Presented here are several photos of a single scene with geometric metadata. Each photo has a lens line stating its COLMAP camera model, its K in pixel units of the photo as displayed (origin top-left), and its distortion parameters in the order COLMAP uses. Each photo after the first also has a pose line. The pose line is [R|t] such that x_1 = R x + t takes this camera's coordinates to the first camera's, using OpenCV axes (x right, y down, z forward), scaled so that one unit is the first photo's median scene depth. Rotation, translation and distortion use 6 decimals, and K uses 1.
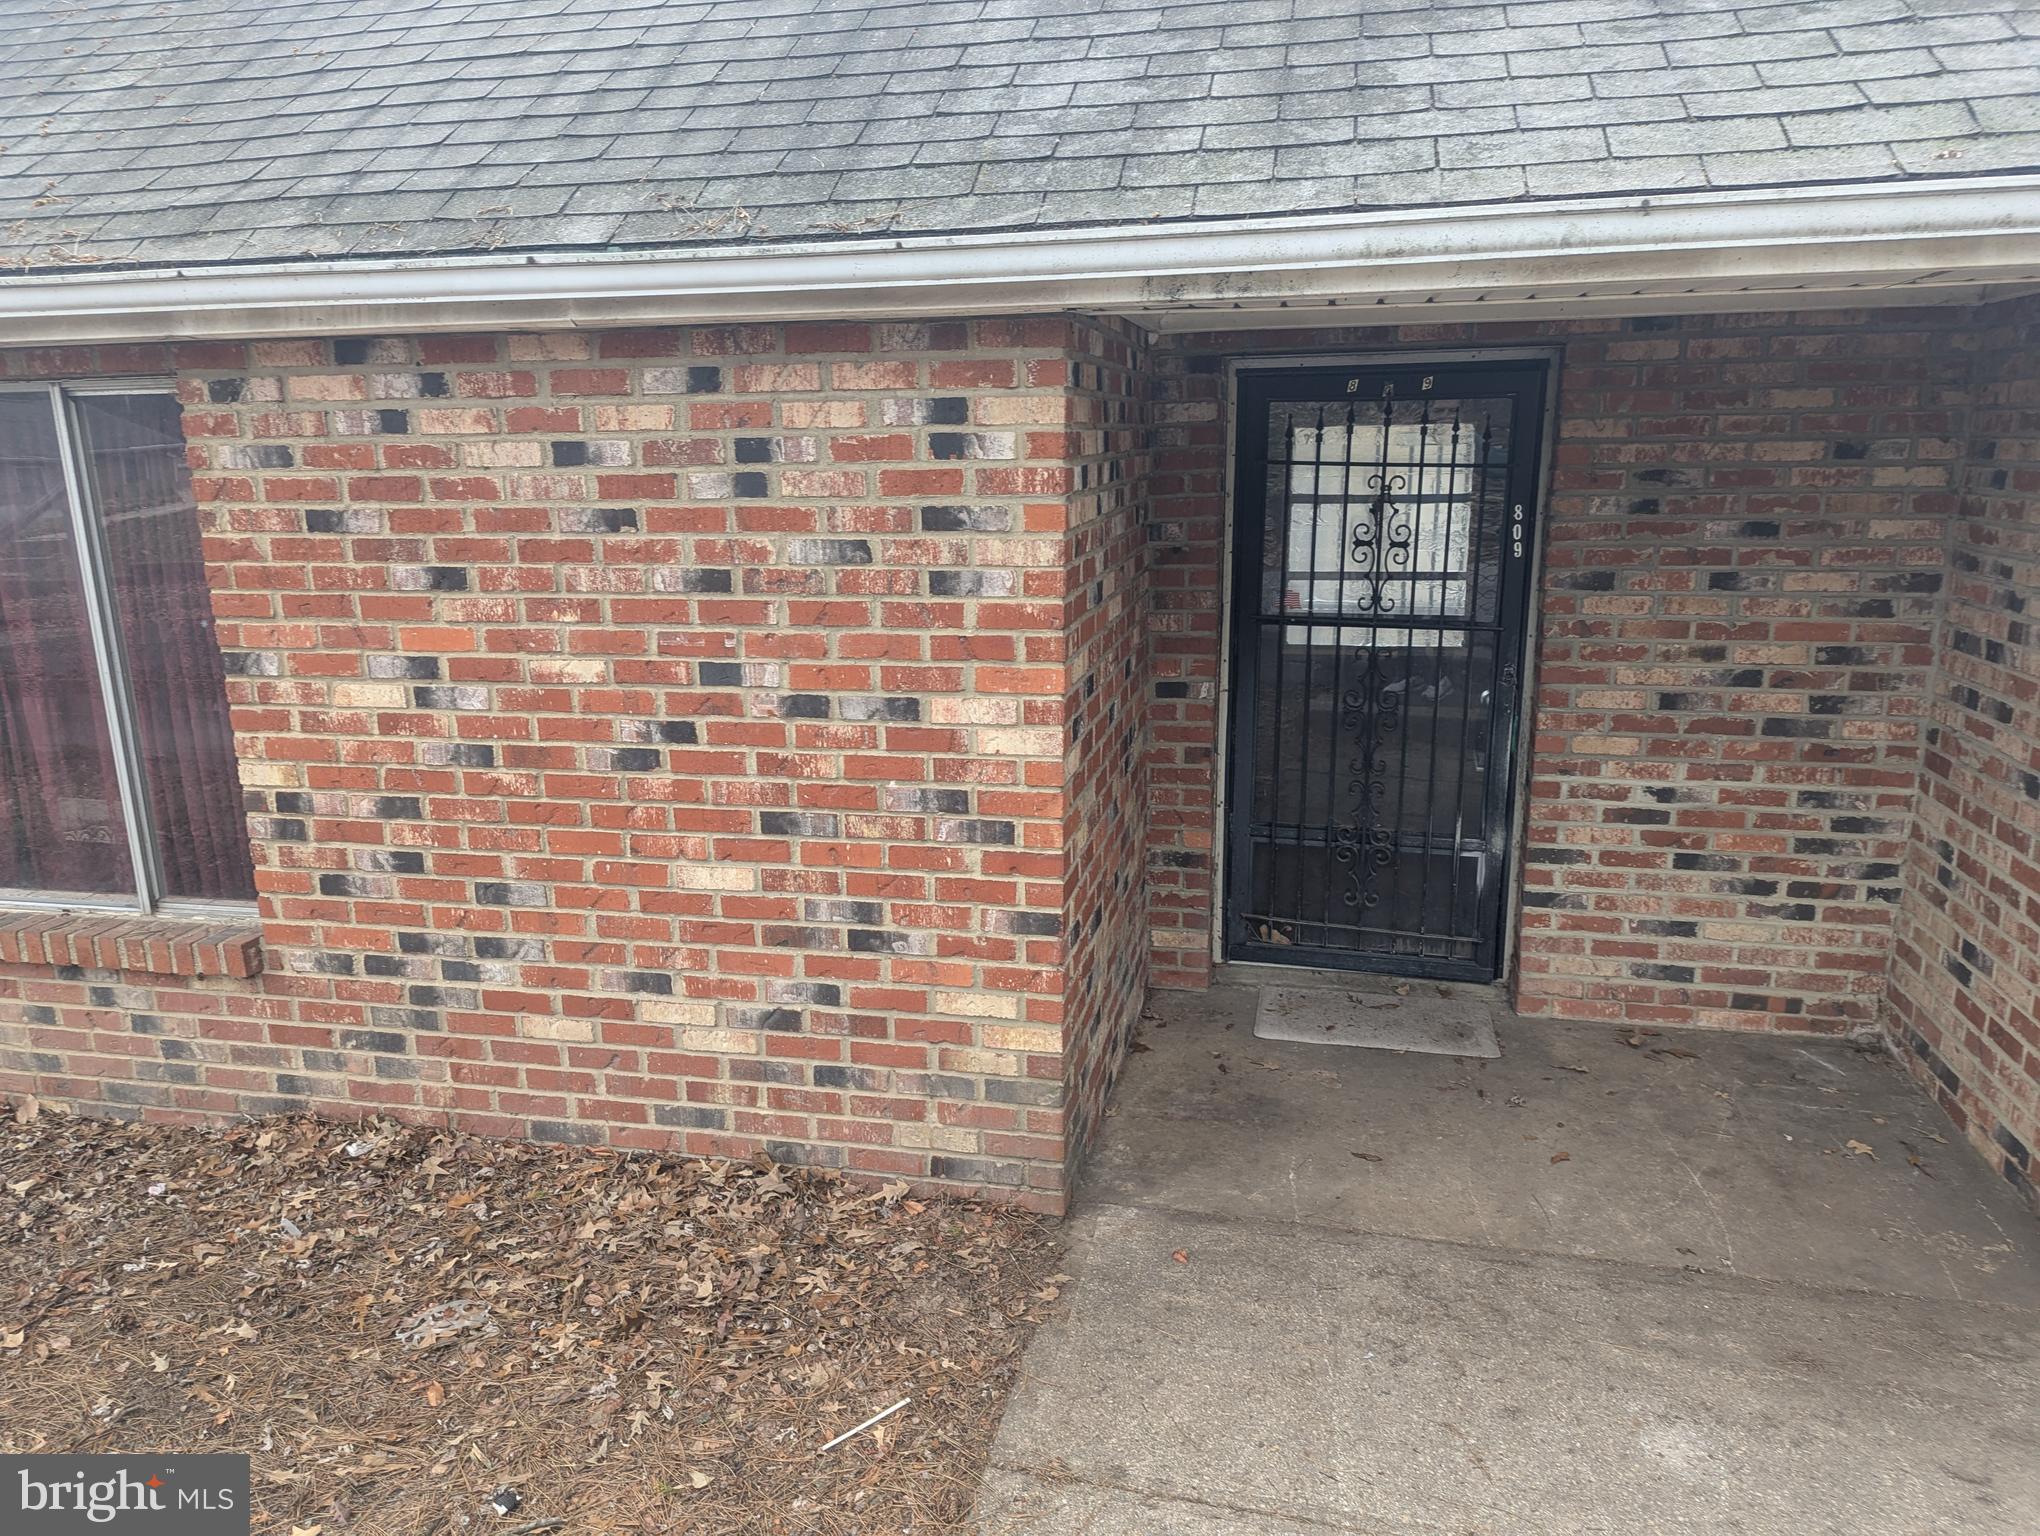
lens RADIAL K [[1402.7, 0, 1016.3], [0, 1402.7, 784.4], [0, 0, 1]] dist [0.042134, -0.009991]
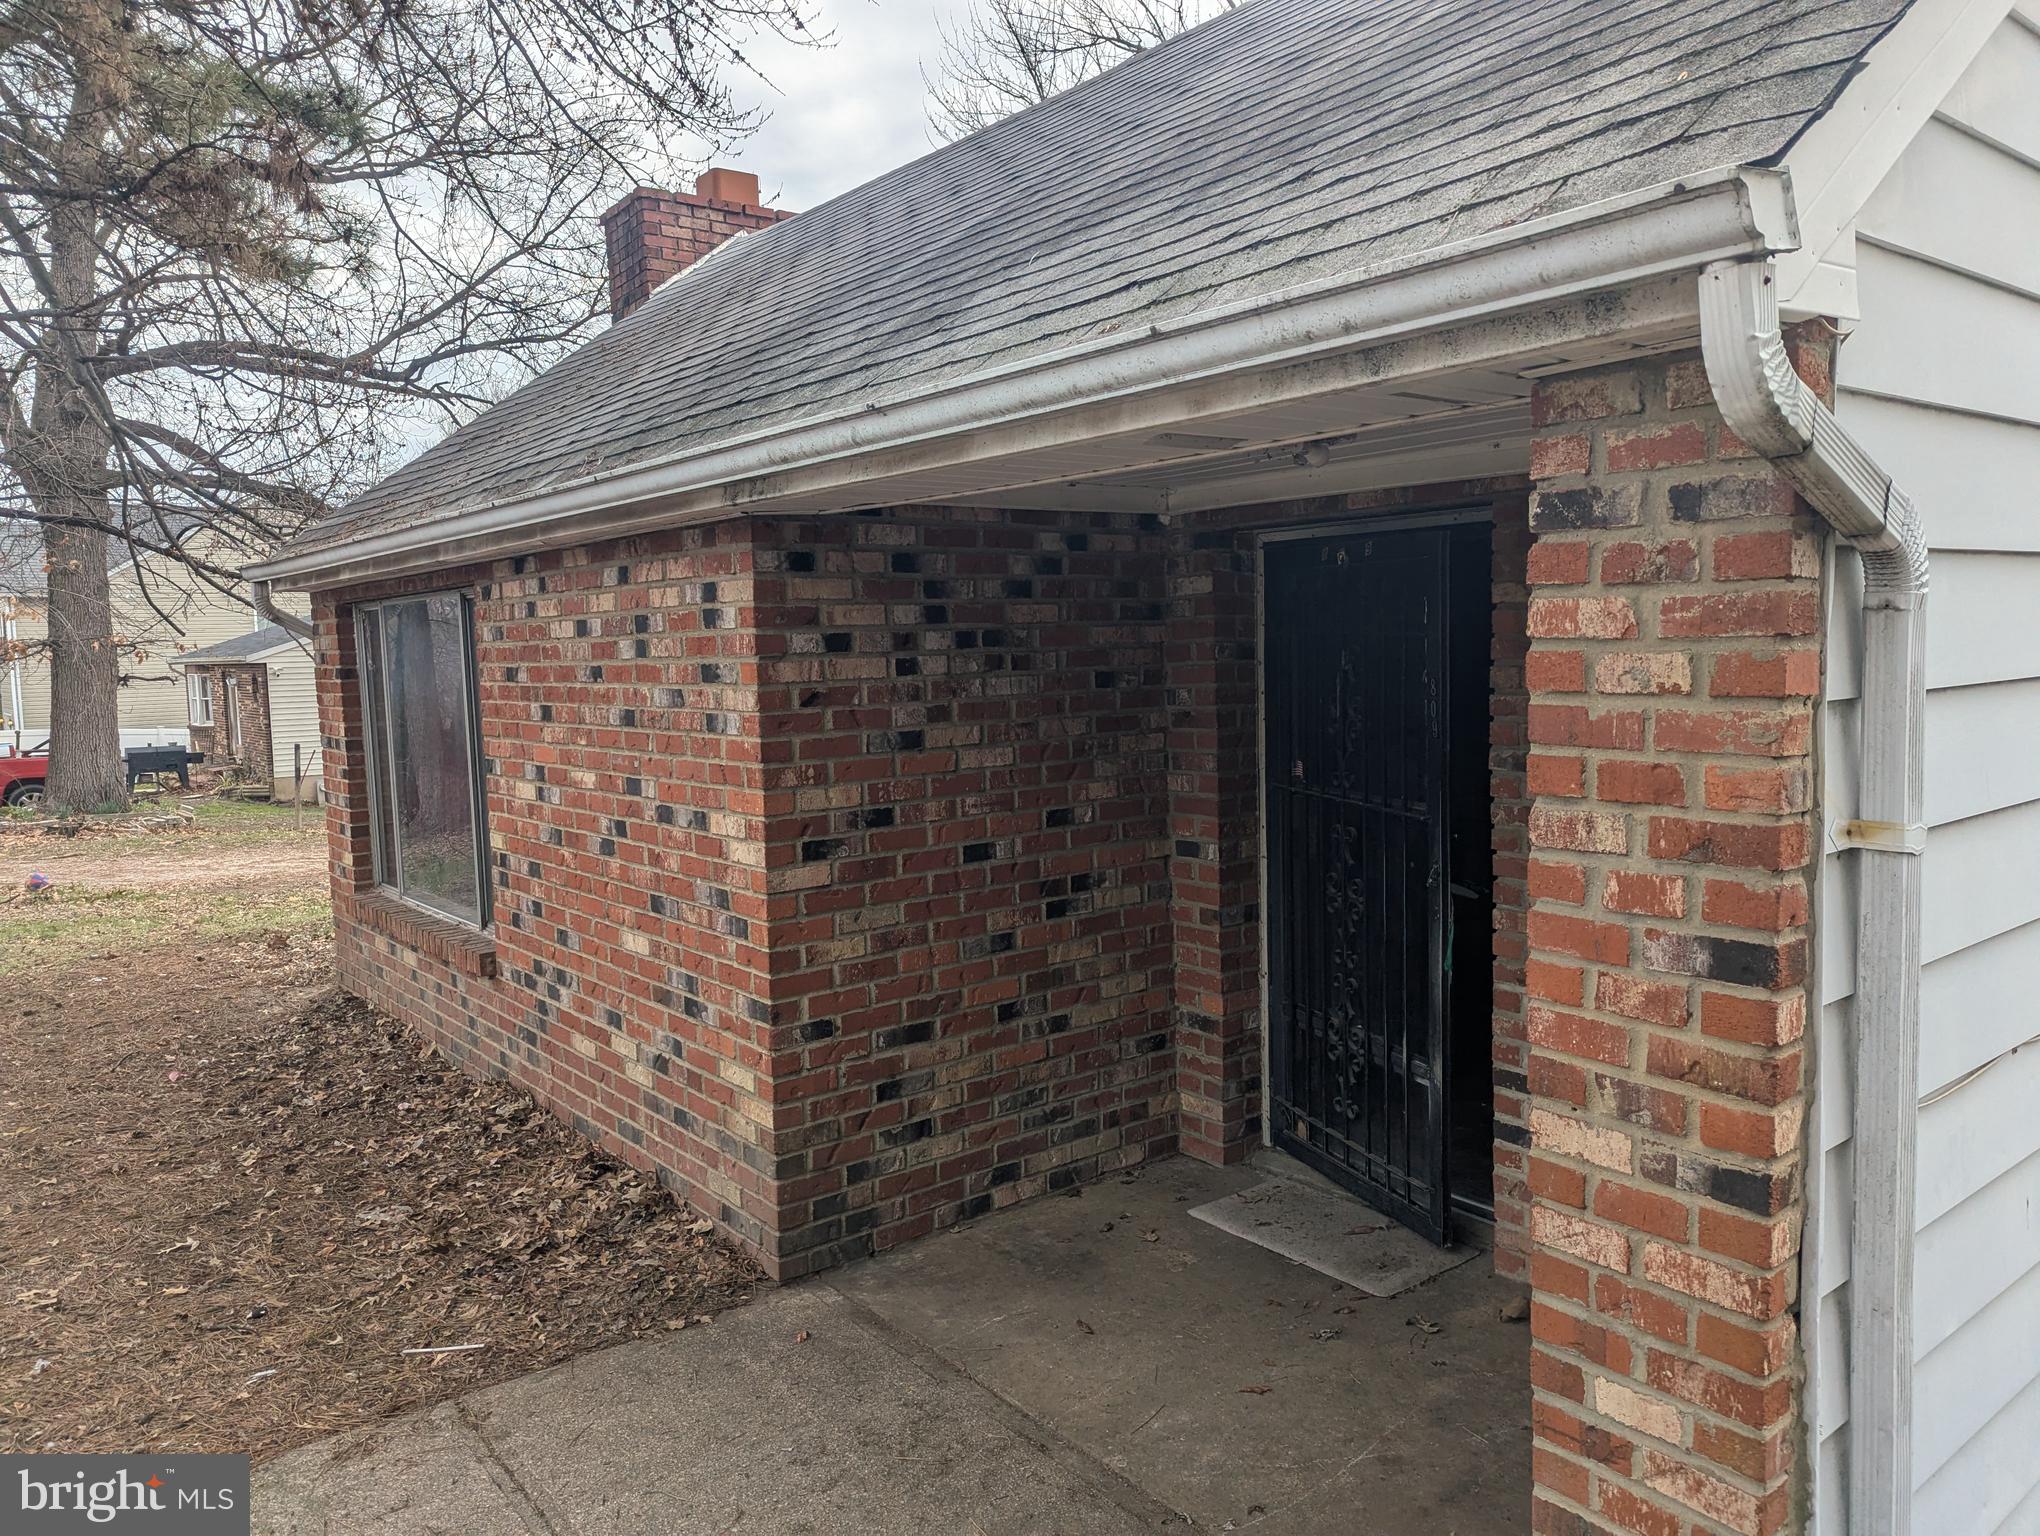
lens RADIAL K [[1402.7, 0, 1016.2], [0, 1402.7, 748.0], [0, 0, 1]] dist [0.042134, -0.009991]
pose [[0.785406, 0.042149, -0.617544, 0.908478], [-0.134690, 0.985410, -0.104045, -0.024669], [0.604149, 0.164894, 0.779624, 0.169058]]
